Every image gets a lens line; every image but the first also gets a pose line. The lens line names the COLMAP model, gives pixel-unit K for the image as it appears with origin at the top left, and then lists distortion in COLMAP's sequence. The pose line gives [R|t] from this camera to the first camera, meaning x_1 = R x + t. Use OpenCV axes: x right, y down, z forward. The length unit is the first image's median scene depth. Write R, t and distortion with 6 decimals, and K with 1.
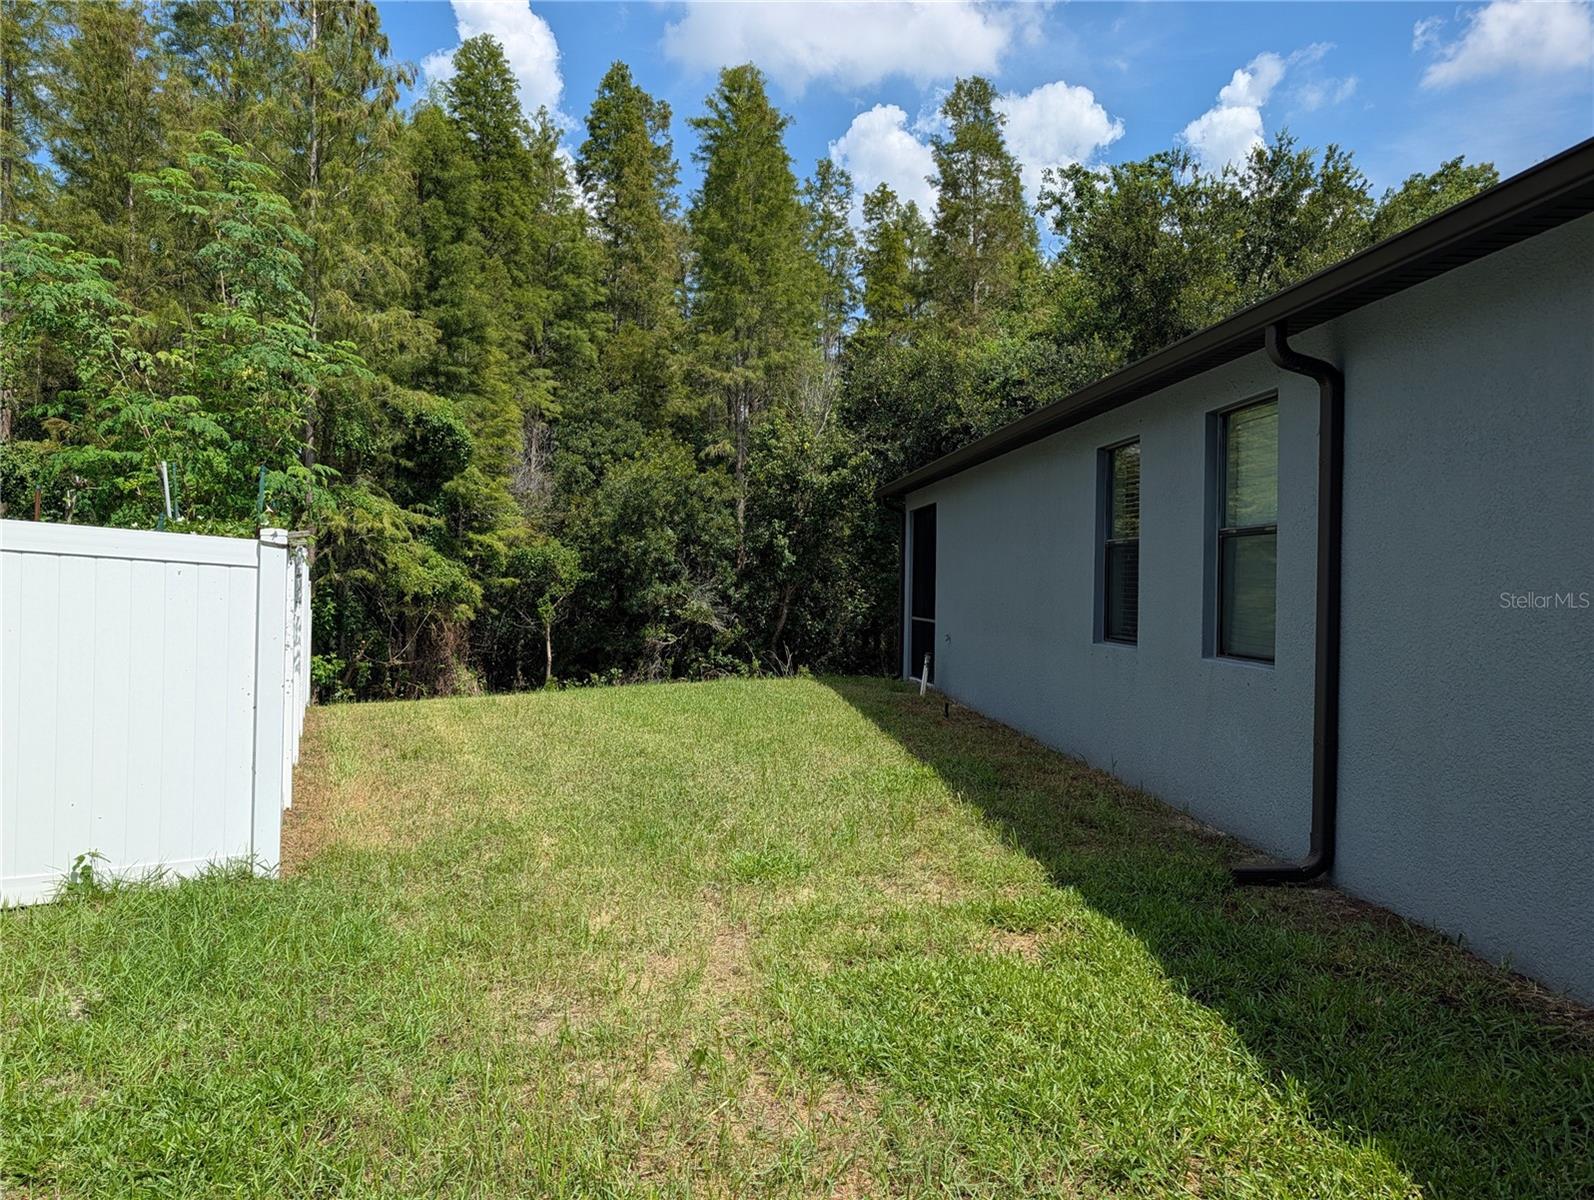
lens RADIAL K [[1124.3, 0, 793.8], [0, 1124.3, 580.9], [0, 0, 1]] dist [0.004256, -0.000038]
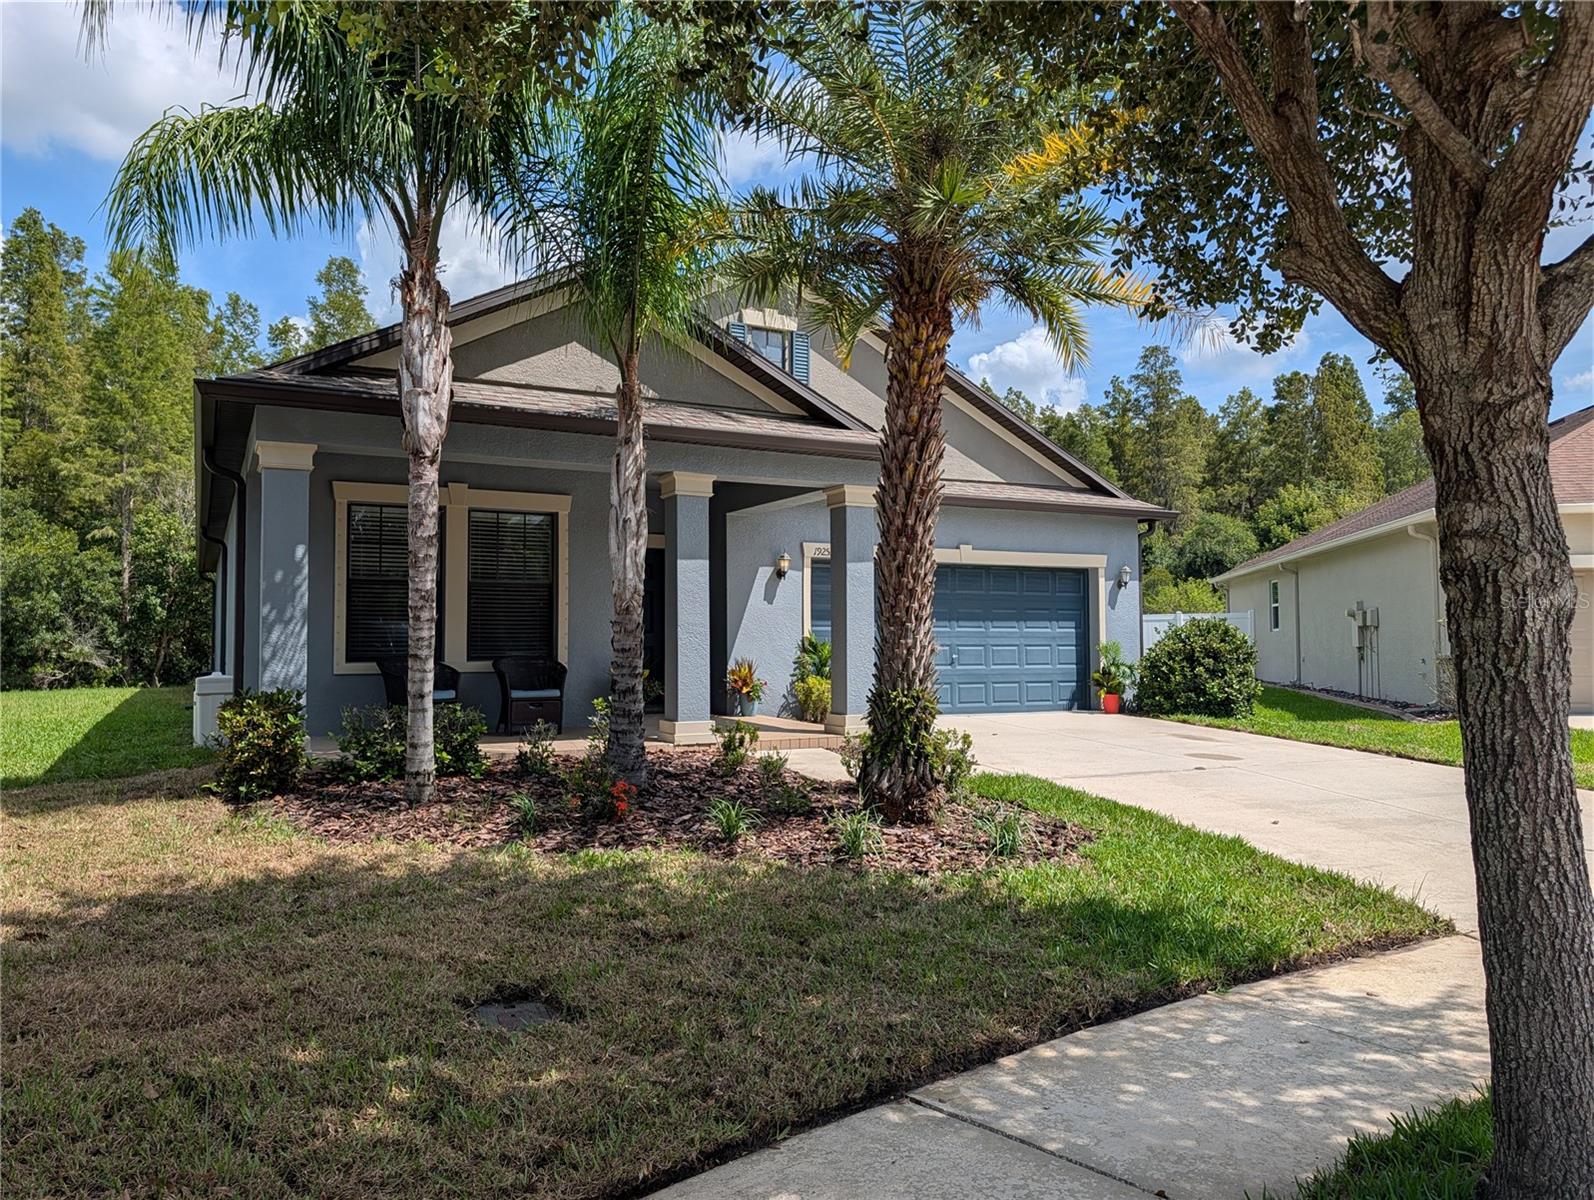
lens RADIAL K [[1124.3, 0, 793.8], [0, 1124.3, 580.9], [0, 0, 1]] dist [0.004256, -0.000038]
pose [[0.917953, -0.002653, 0.396680, 0.159689], [0.025170, 0.998352, -0.051569, 0.030972], [-0.395889, 0.057322, 0.916507, -0.569792]]
